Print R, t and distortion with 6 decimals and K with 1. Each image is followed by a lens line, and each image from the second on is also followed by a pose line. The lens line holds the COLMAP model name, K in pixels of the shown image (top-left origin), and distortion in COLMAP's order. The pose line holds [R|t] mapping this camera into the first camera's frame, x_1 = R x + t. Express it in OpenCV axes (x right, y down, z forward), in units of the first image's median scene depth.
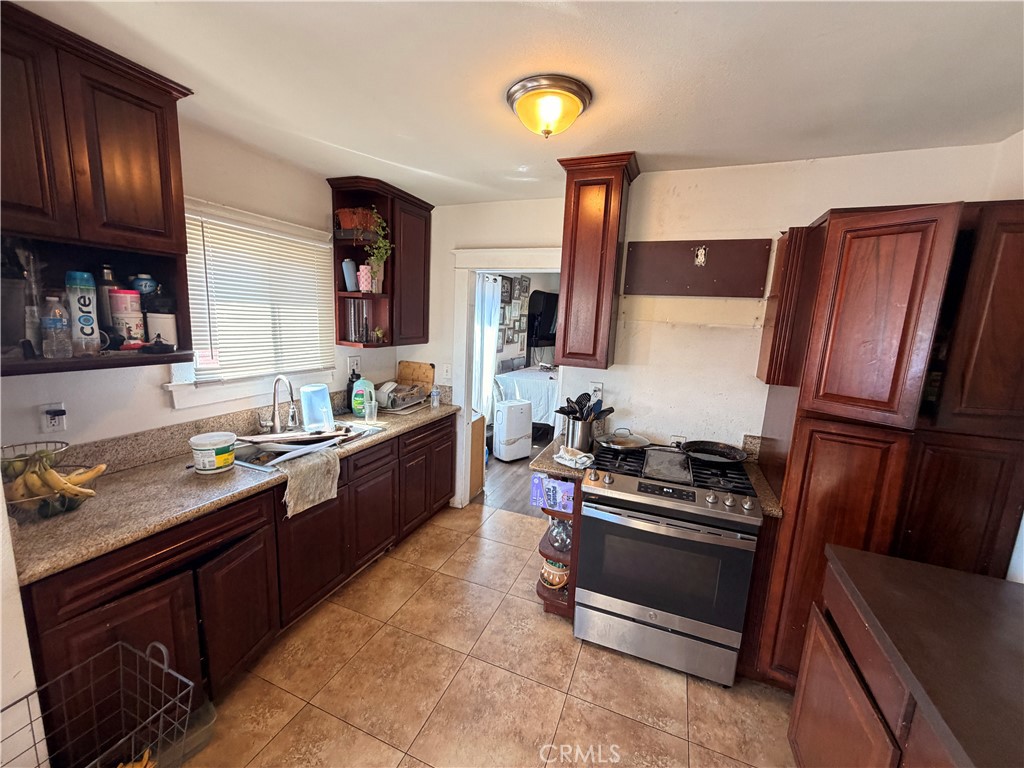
lens RADIAL K [[407.1, 0, 512.1], [0, 407.1, 385.1], [0, 0, 1]] dist [-0.000980, -0.000173]
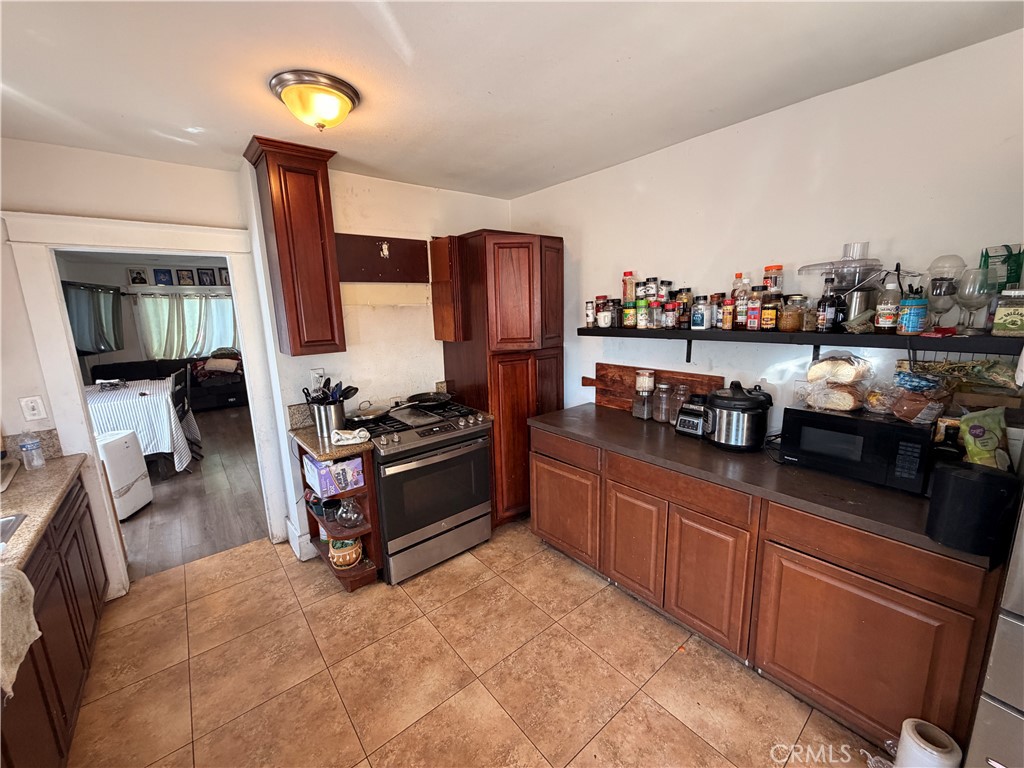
lens RADIAL K [[407.1, 0, 510.1], [0, 407.1, 384.0], [0, 0, 1]] dist [-0.000980, -0.000173]
pose [[0.475593, -0.224725, 0.850476, -0.542084], [0.196417, 0.969537, 0.146347, -0.029178], [-0.857457, 0.097447, 0.505245, 0.092565]]
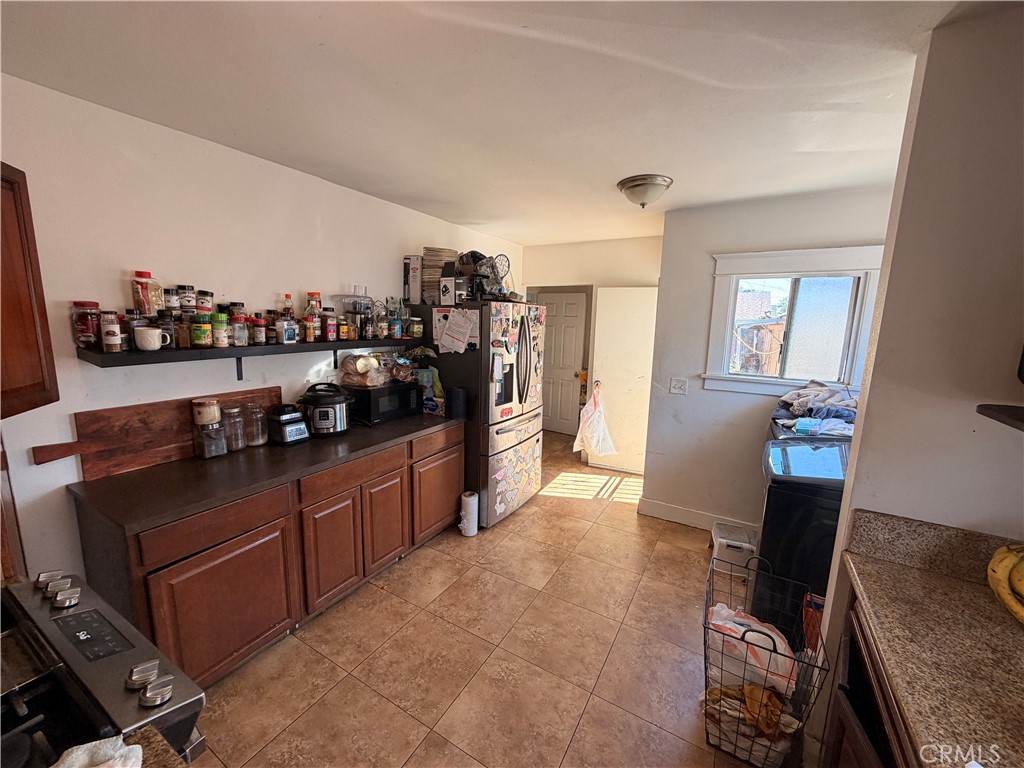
lens RADIAL K [[407.1, 0, 508.3], [0, 407.1, 382.6], [0, 0, 1]] dist [-0.000980, -0.000173]
pose [[-0.986551, -0.098481, 0.130452, -0.155392], [-0.050366, 0.942437, 0.330569, -0.215370], [-0.155498, 0.319553, -0.934723, 1.167986]]
